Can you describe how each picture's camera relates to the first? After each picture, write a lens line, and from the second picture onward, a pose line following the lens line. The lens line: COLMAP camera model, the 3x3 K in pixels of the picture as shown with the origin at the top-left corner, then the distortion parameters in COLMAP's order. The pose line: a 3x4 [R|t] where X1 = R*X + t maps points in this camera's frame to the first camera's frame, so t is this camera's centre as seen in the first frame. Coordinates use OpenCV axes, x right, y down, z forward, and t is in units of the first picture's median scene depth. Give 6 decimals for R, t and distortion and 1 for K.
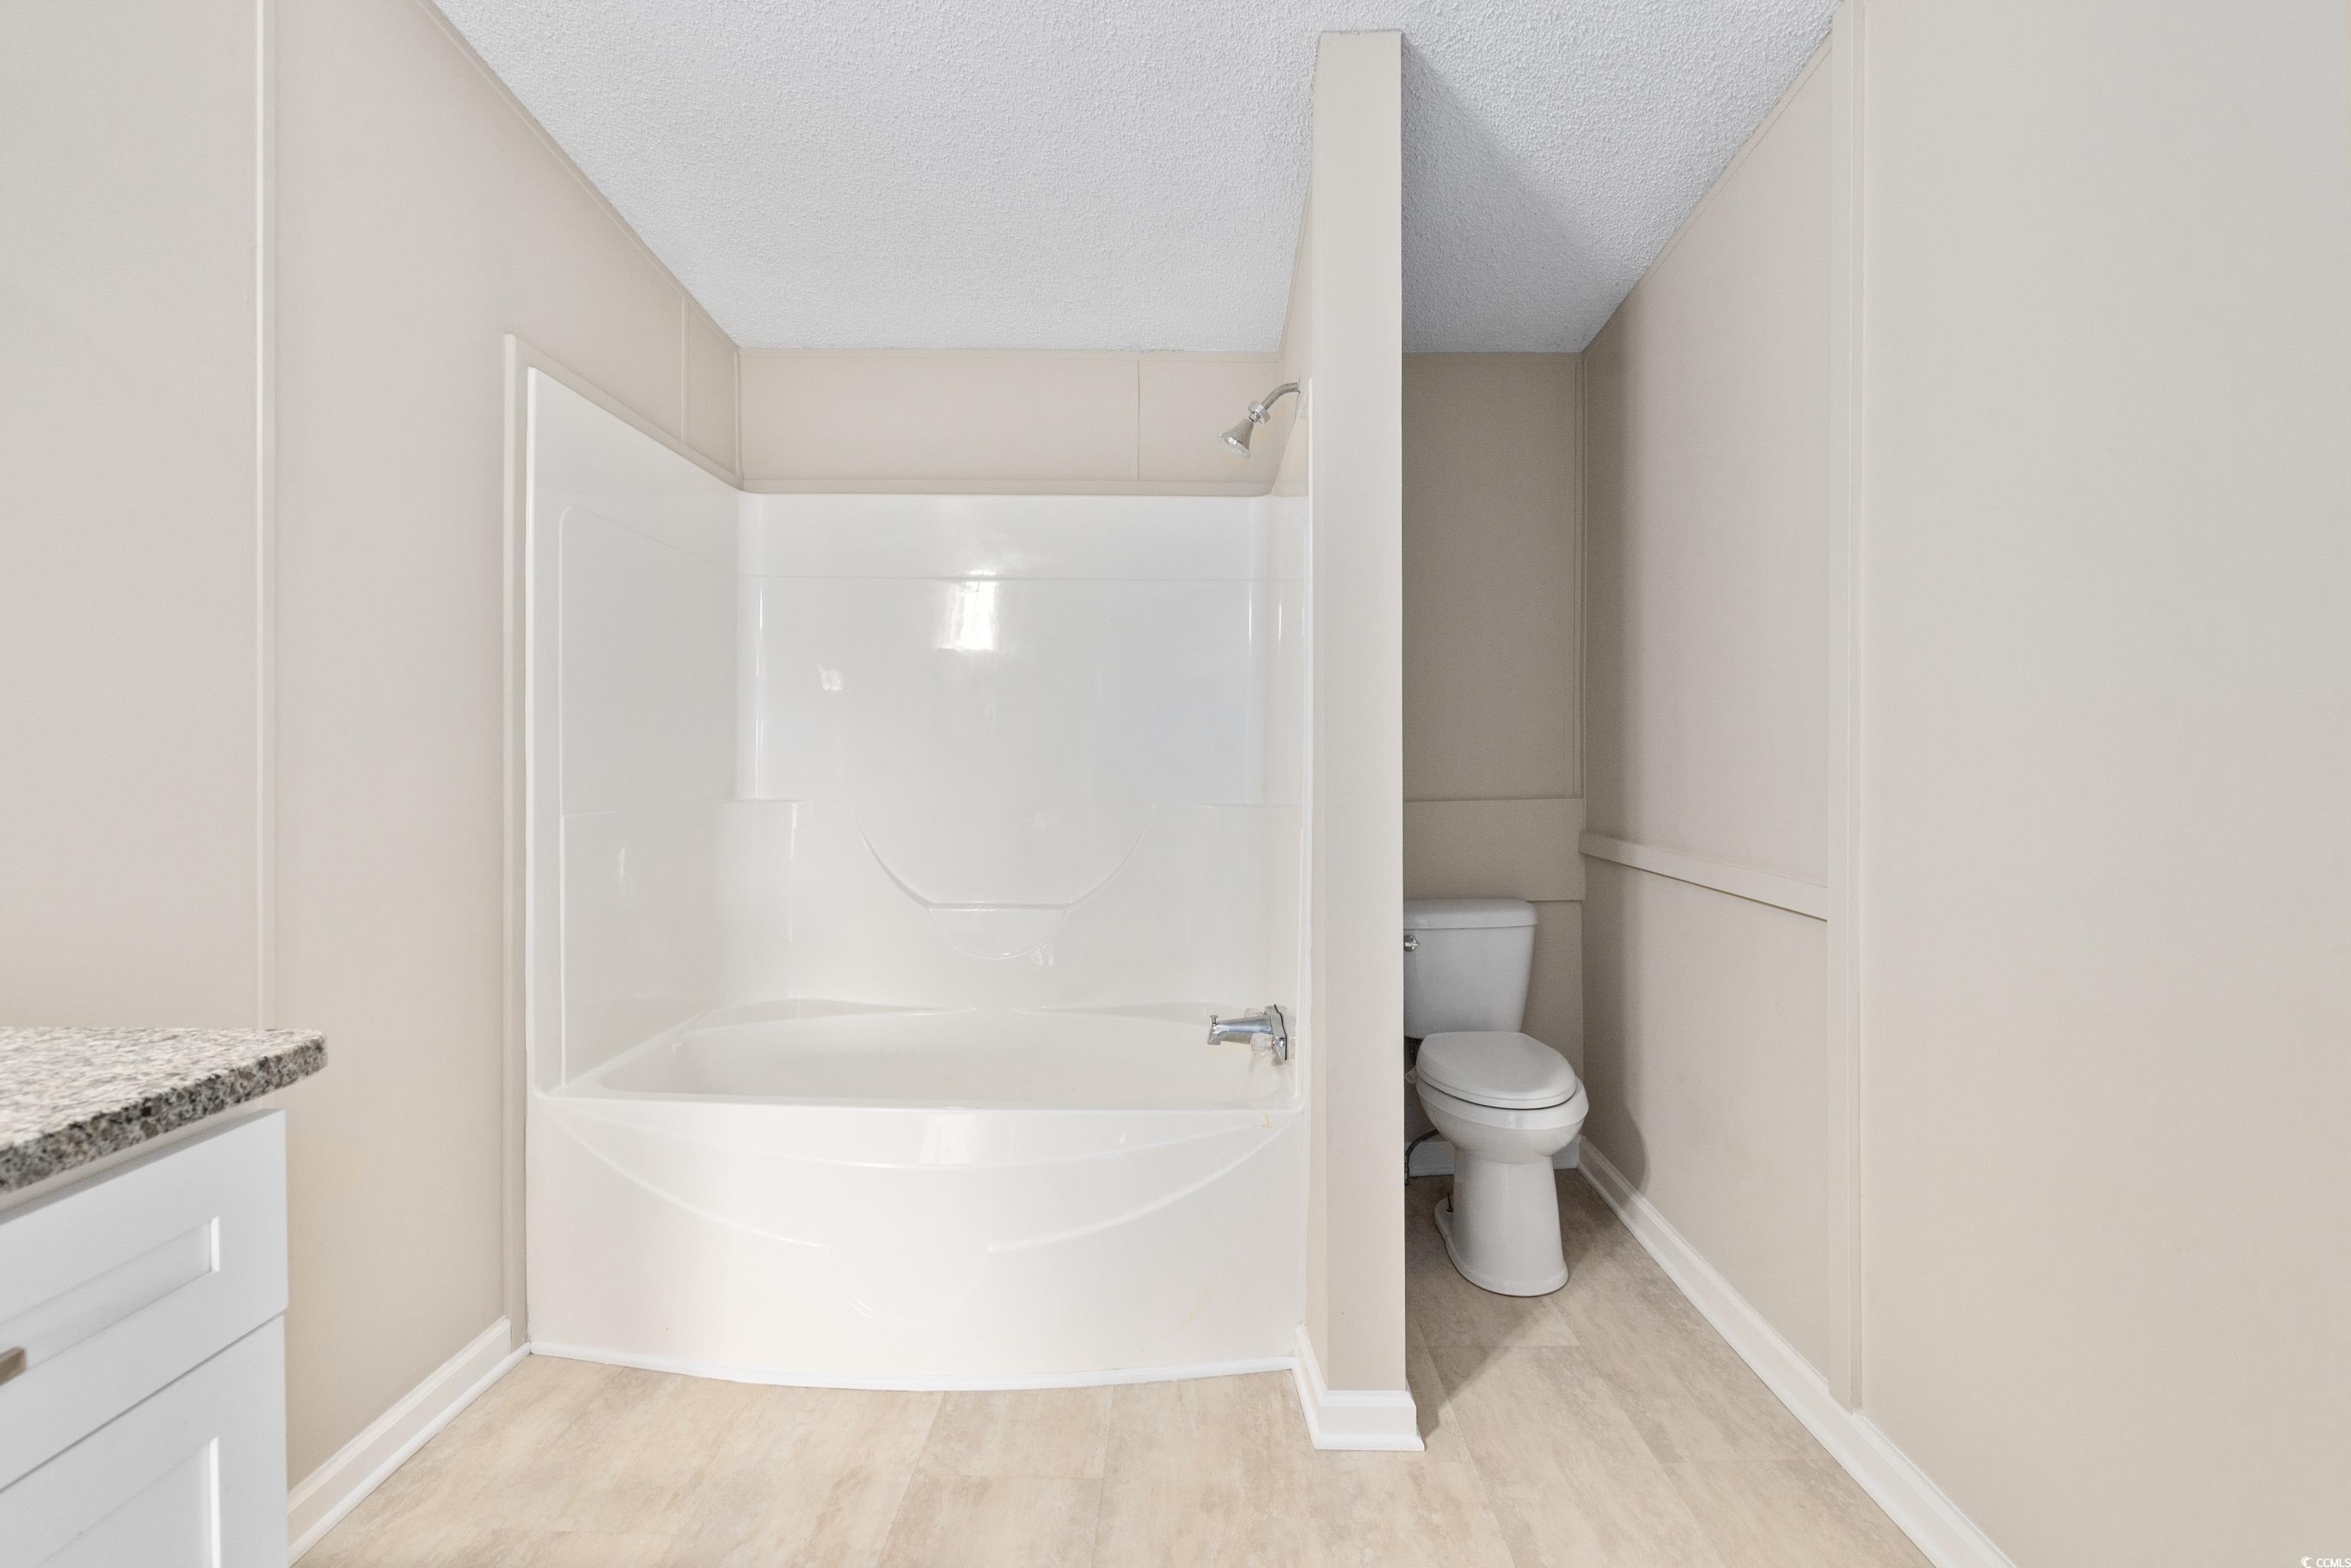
lens RADIAL K [[1041.6, 0, 1187.9], [0, 1041.6, 788.3], [0, 0, 1]] dist [-0.001852, 0.000594]
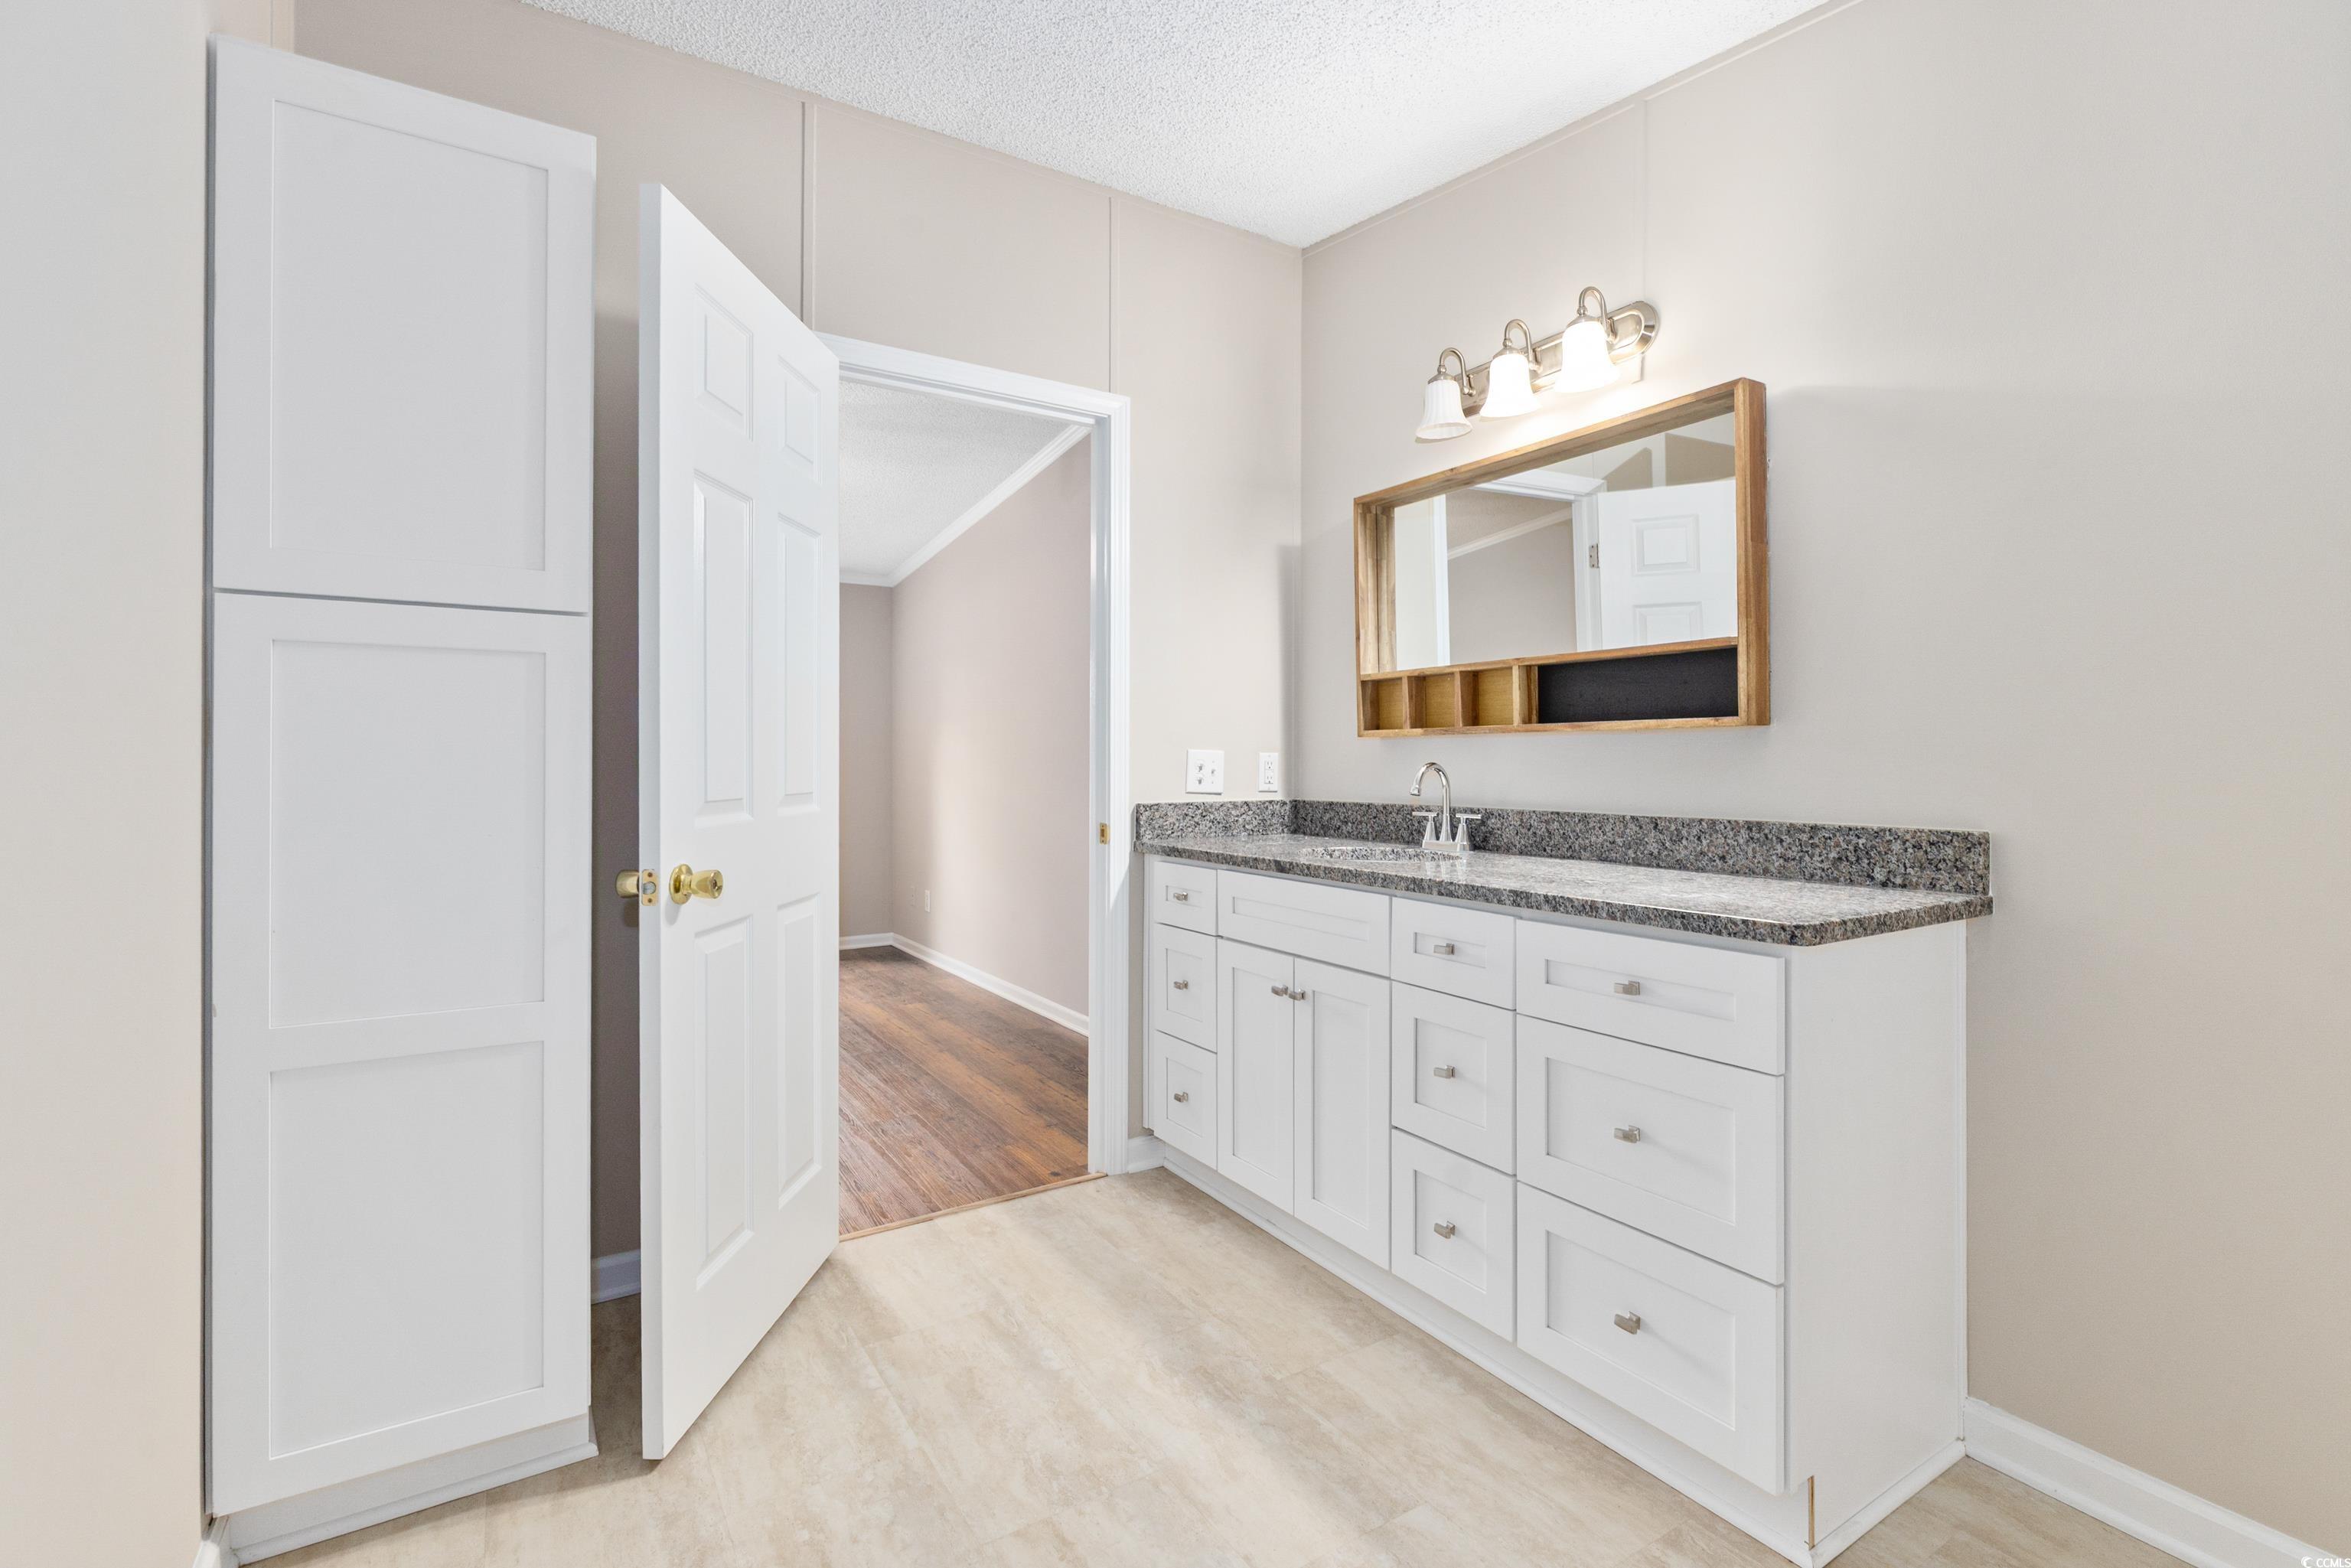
lens RADIAL K [[1041.6, 0, 1187.9], [0, 1041.6, 788.3], [0, 0, 1]] dist [-0.001852, 0.000594]
pose [[-0.841116, 0.015276, -0.540639, 0.343046], [-0.021975, 0.997810, 0.062382, -0.023383], [0.540408, 0.064351, -0.838939, 0.741580]]
